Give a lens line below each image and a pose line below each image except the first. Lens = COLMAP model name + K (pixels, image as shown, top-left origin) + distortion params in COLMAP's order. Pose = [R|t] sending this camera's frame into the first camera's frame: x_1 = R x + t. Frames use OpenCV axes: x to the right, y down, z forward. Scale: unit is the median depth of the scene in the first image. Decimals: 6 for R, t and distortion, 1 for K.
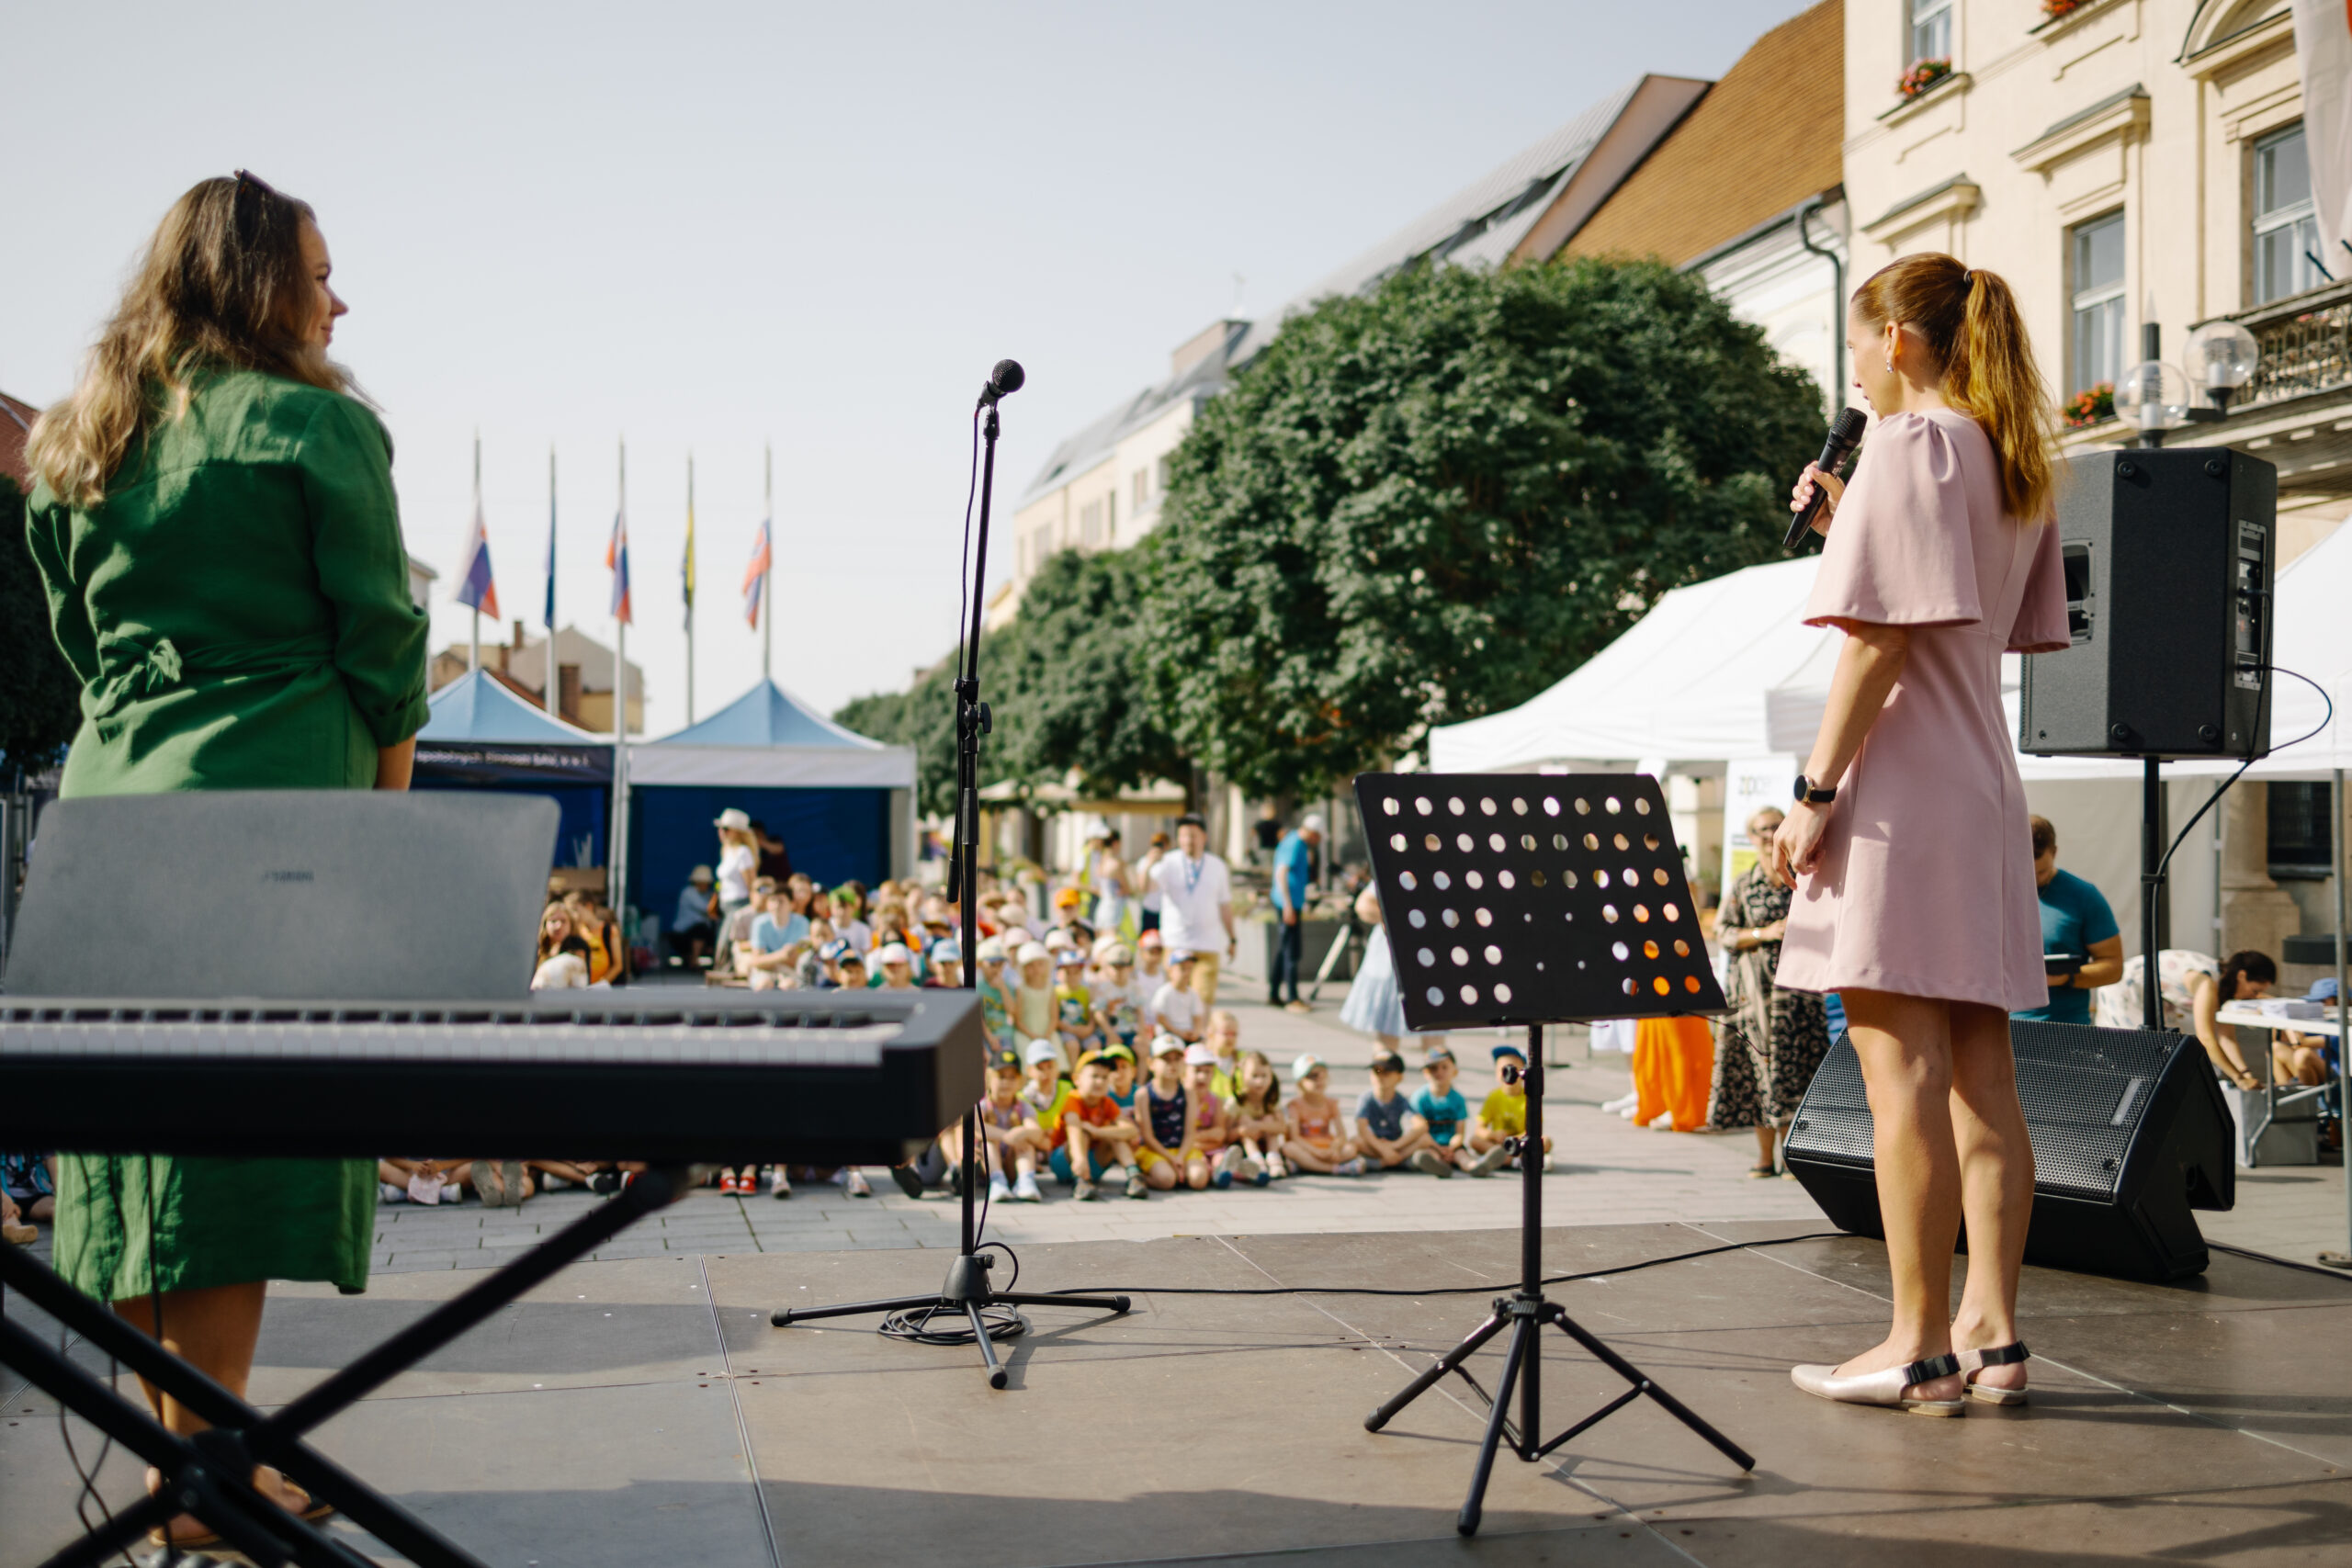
lens RADIAL K [[2609.9, 0, 1176.0], [0, 2609.9, 784.0], [0, 0, 1]] dist [-0.001241, -0.003874]
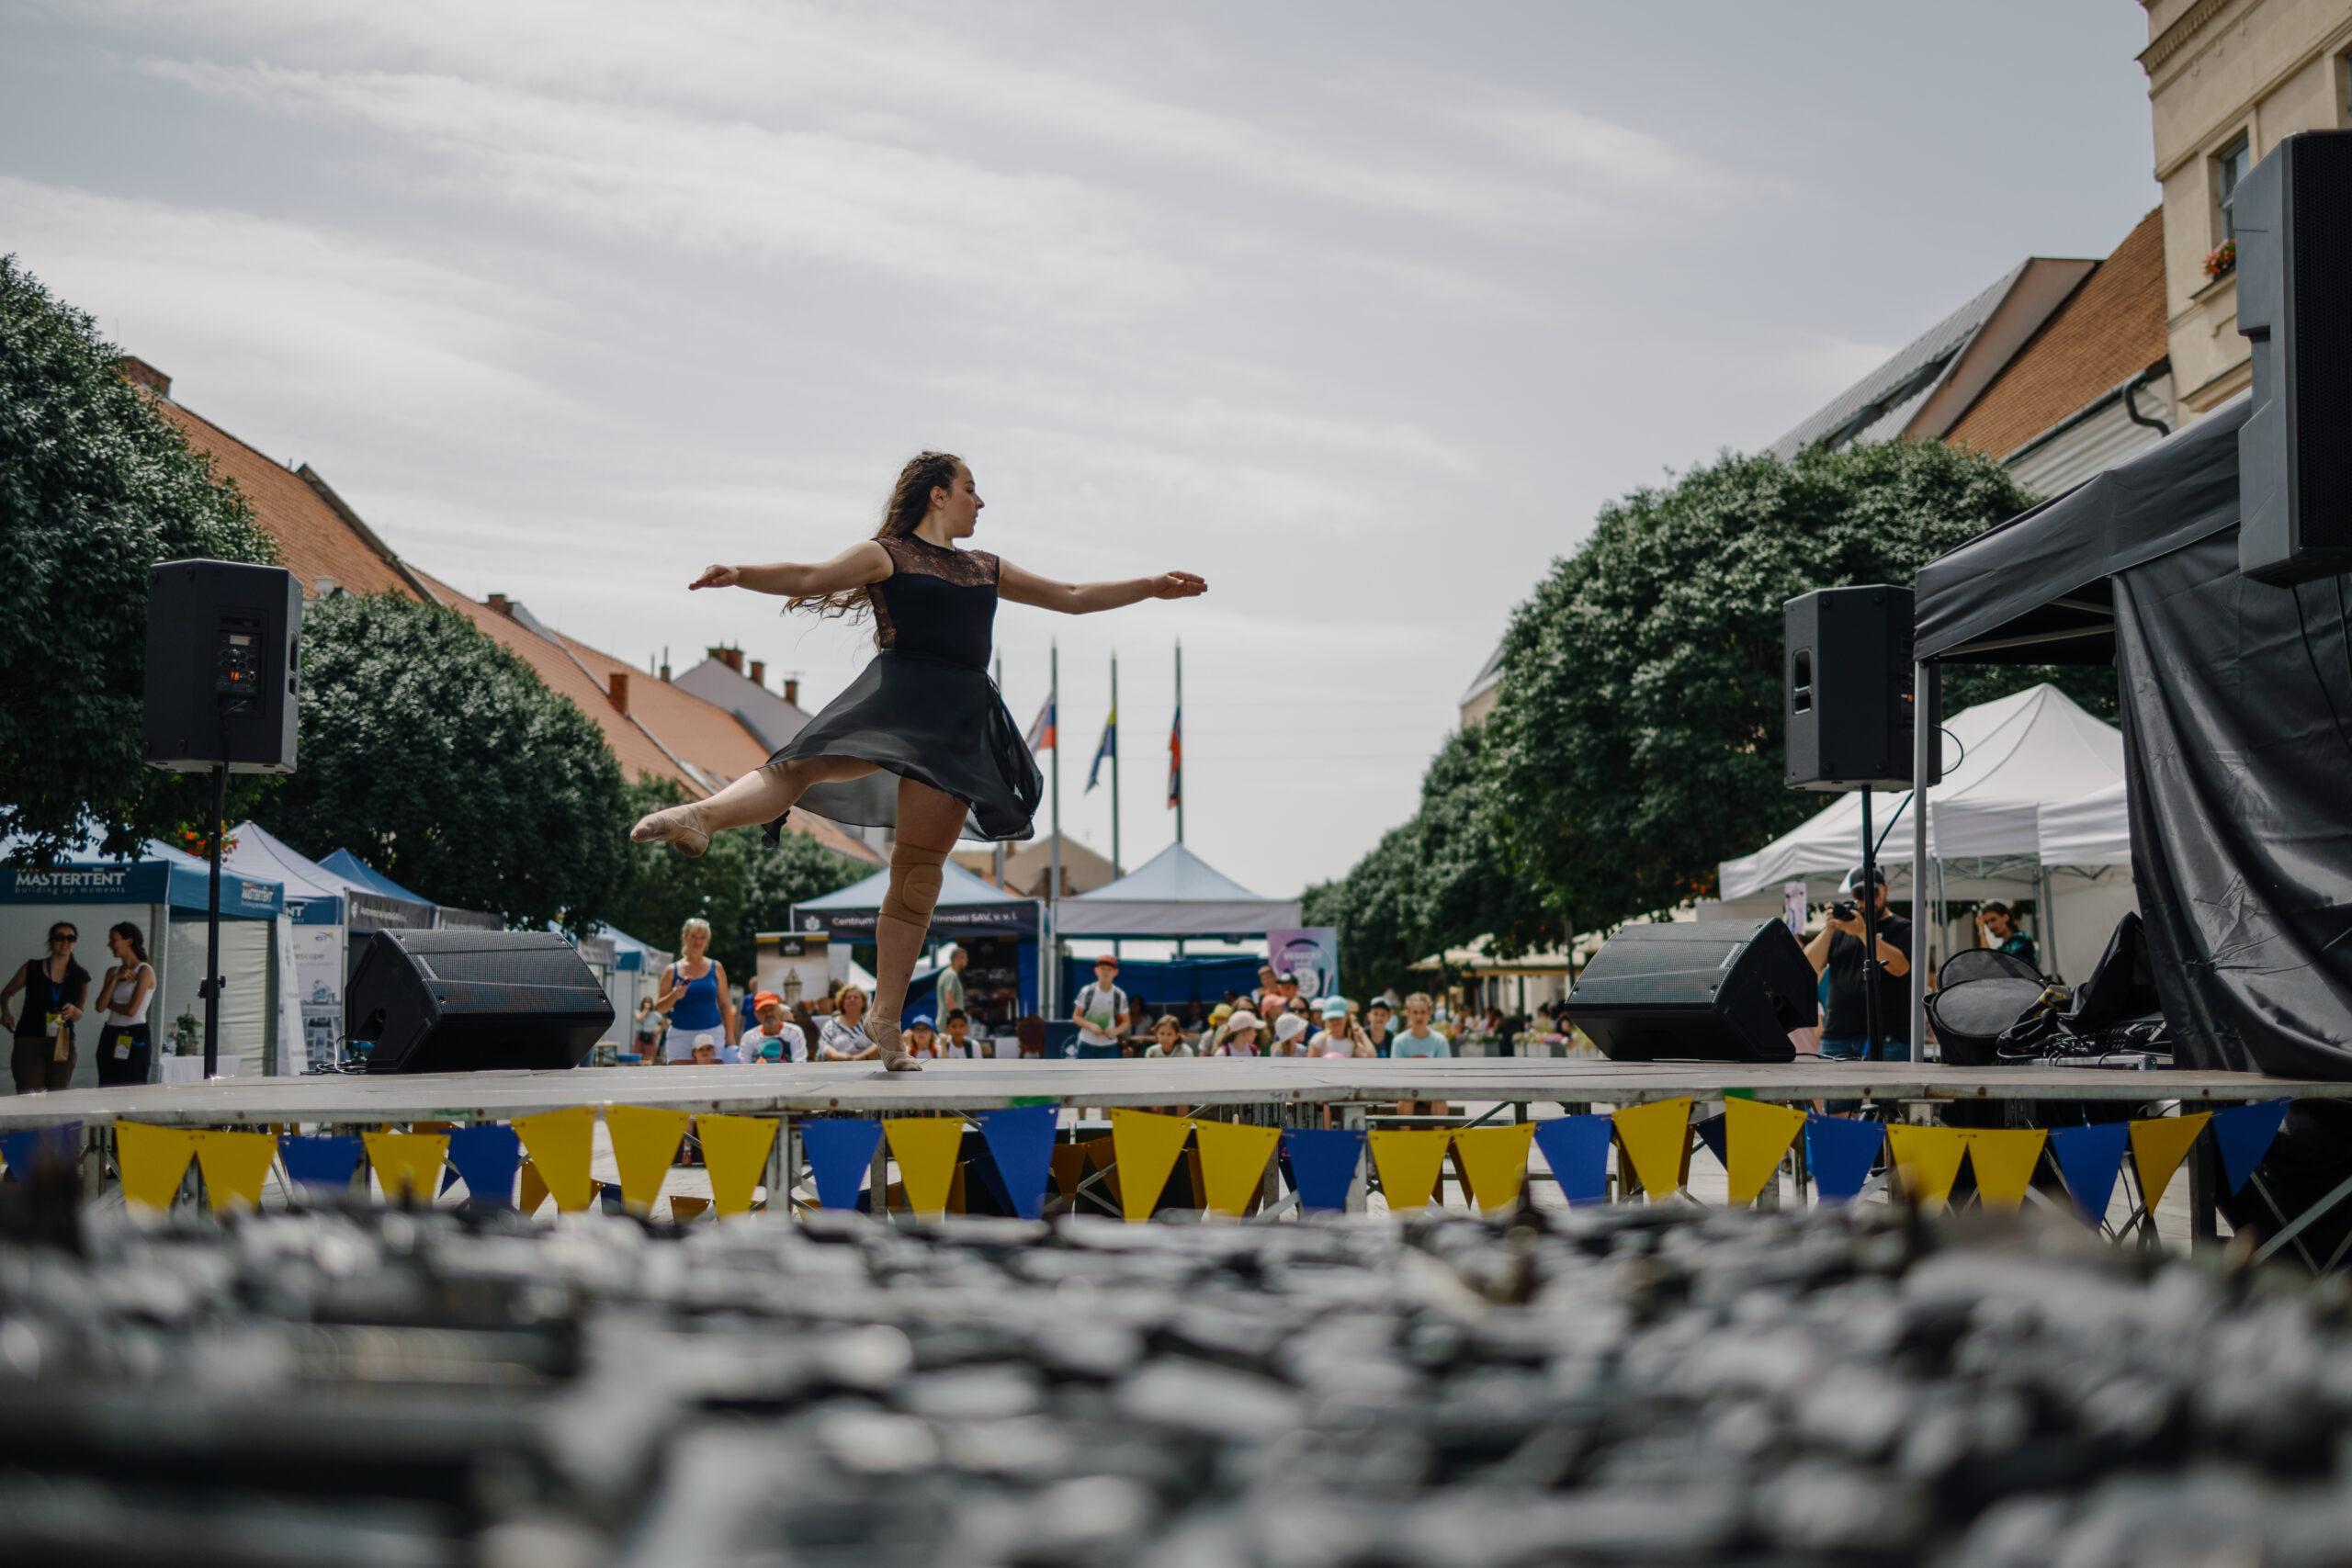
lens RADIAL K [[2609.9, 0, 1176.0], [0, 2609.9, 784.0], [0, 0, 1]] dist [-0.001241, -0.003874]
pose [[0.983271, -0.030654, -0.179550, 0.064250], [0.016906, 0.996841, -0.077607, 0.027479], [0.181362, 0.073273, 0.980683, -0.153588]]
